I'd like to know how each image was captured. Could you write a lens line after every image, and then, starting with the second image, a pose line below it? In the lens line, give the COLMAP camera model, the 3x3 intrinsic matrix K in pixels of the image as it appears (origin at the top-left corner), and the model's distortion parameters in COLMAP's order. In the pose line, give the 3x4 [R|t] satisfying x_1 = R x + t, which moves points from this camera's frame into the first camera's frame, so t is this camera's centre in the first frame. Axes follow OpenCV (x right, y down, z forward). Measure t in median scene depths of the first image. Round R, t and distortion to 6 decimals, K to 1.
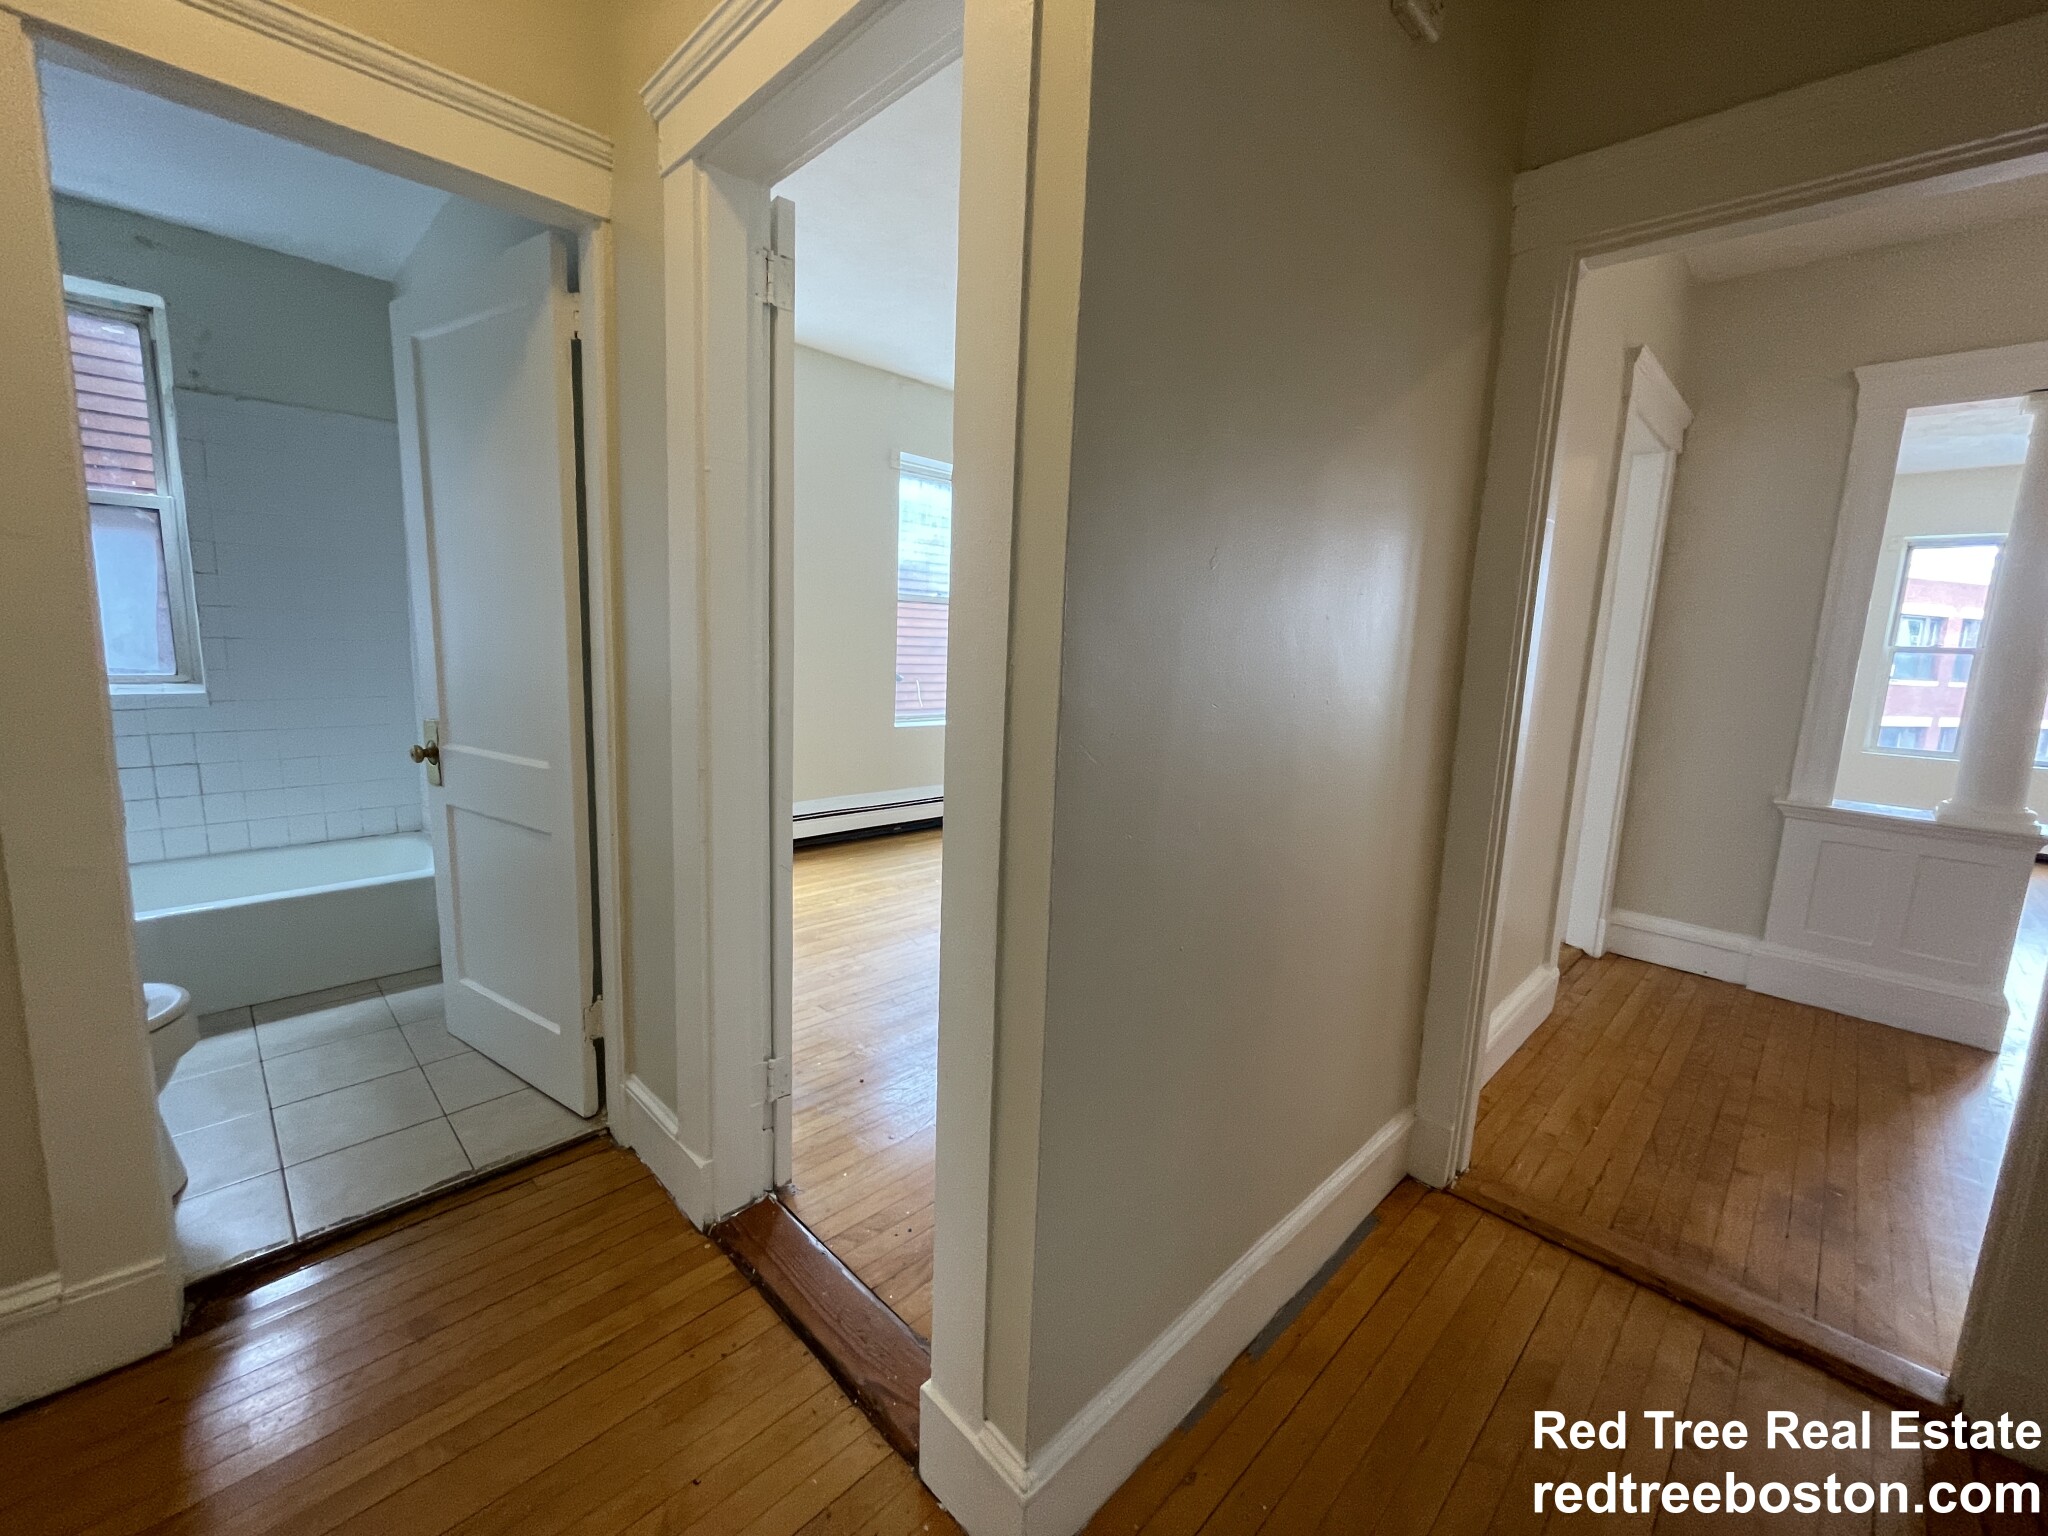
lens RADIAL K [[837.2, 0, 1024.4], [0, 837.2, 764.1], [0, 0, 1]] dist [-0.002723, 0.000344]
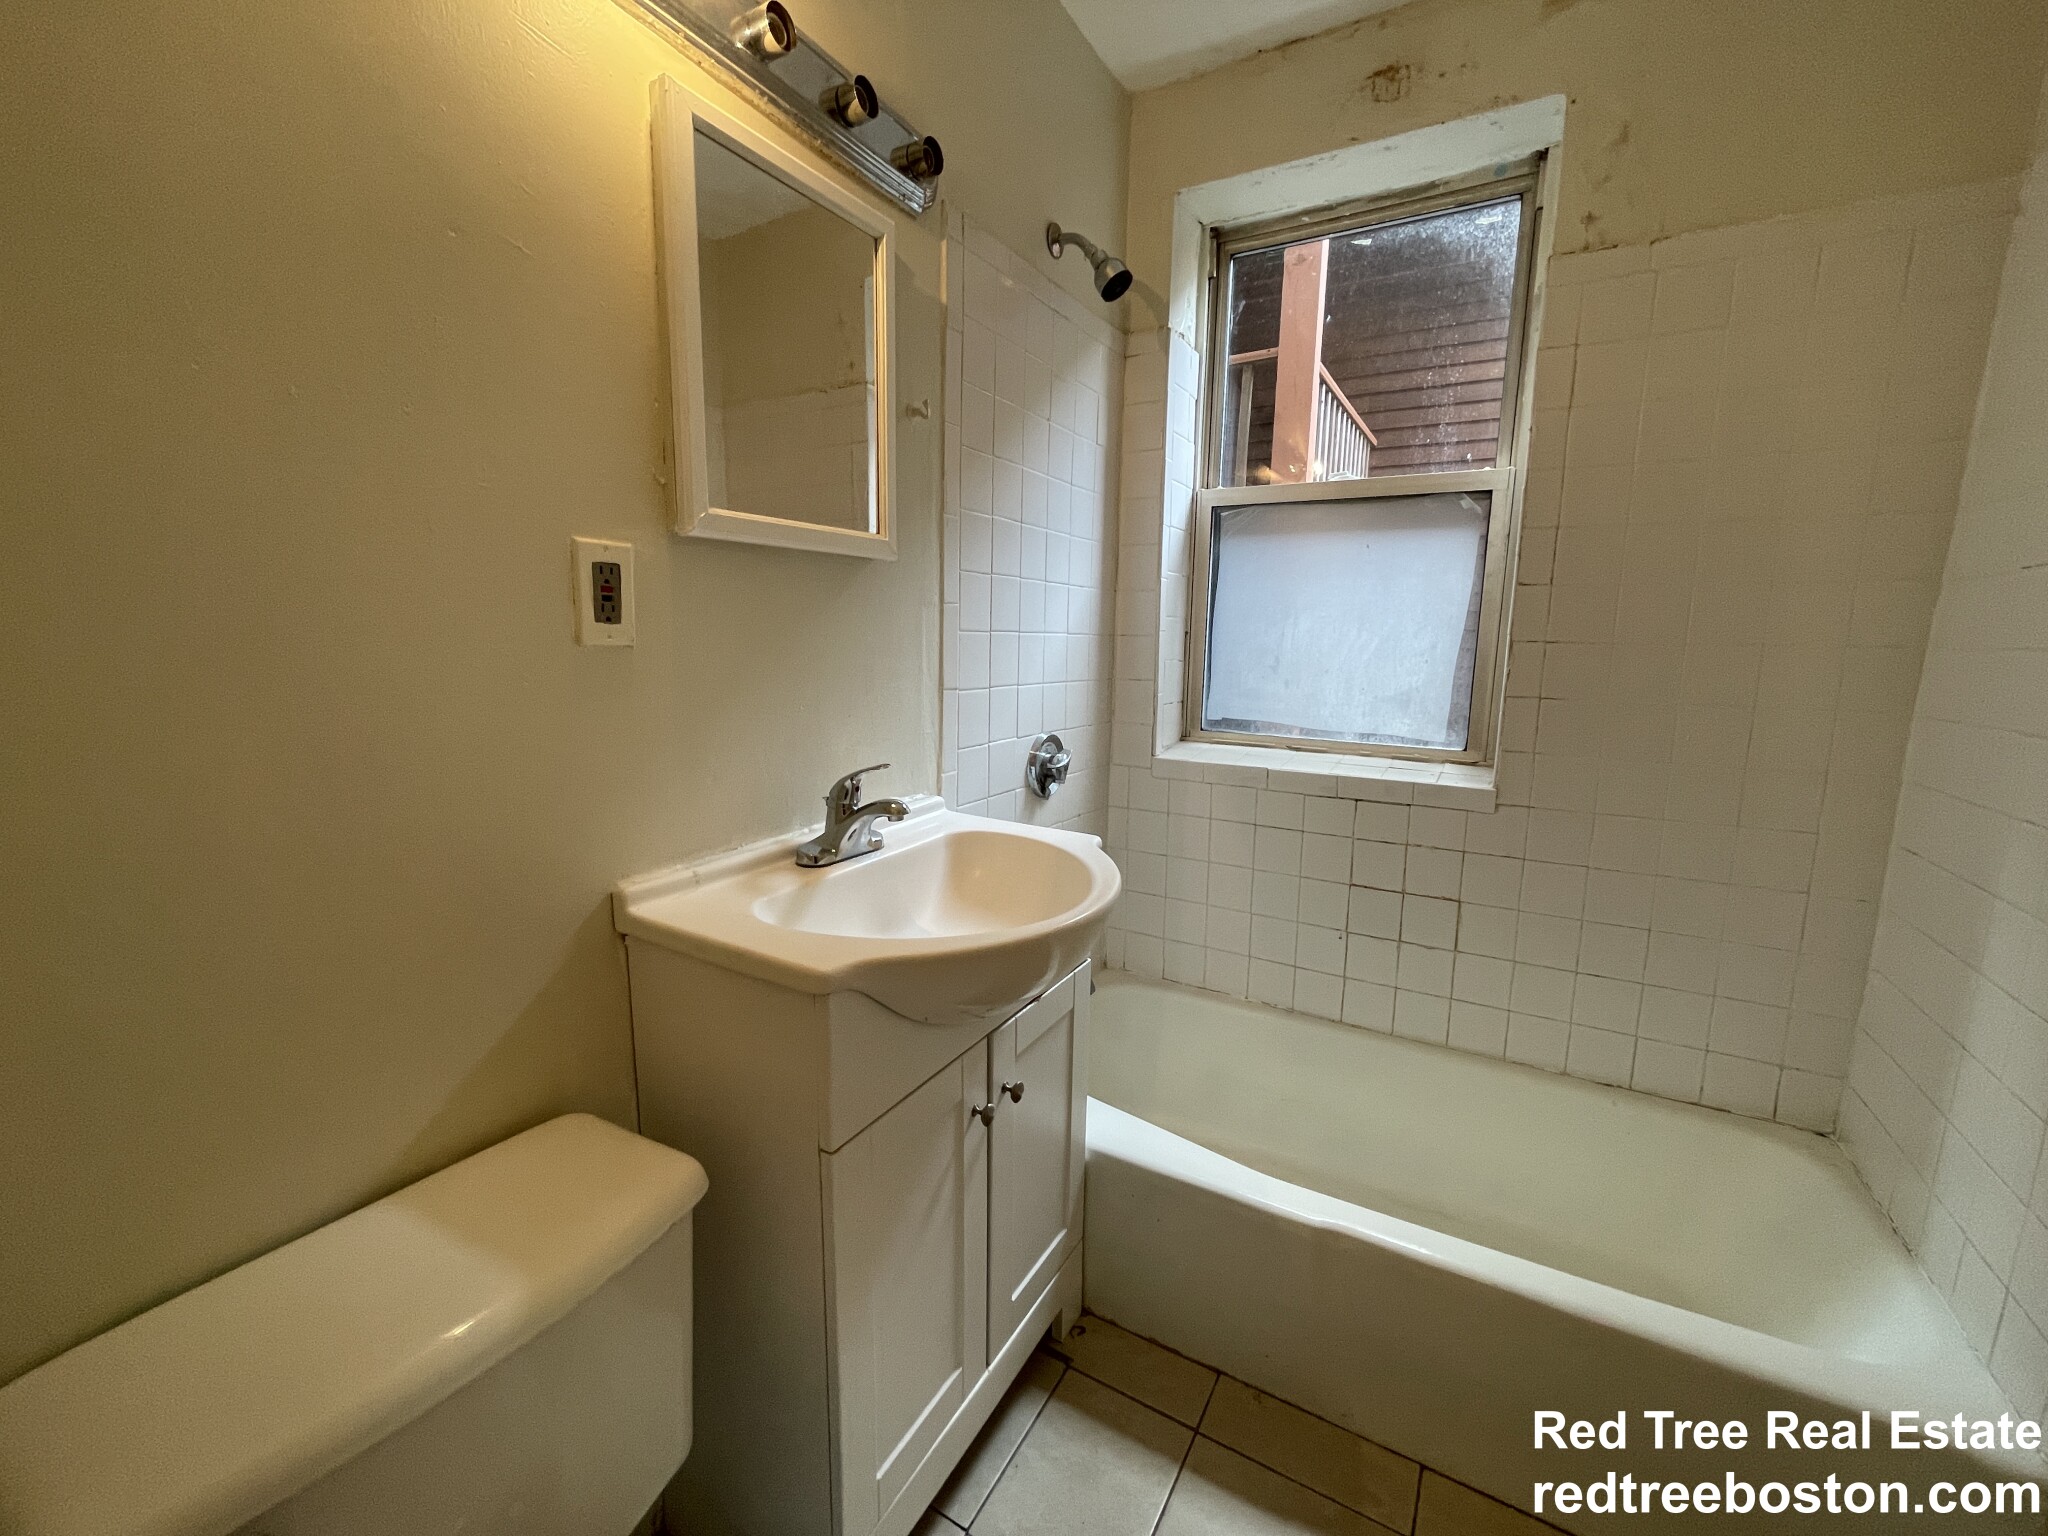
lens RADIAL K [[837.2, 0, 1024.4], [0, 837.2, 764.1], [0, 0, 1]] dist [-0.002723, 0.000344]
pose [[0.250311, 0.118234, -0.960919, -0.502239], [-0.156650, 0.984383, 0.080315, -0.099617], [0.955408, 0.130424, 0.264923, 0.530356]]
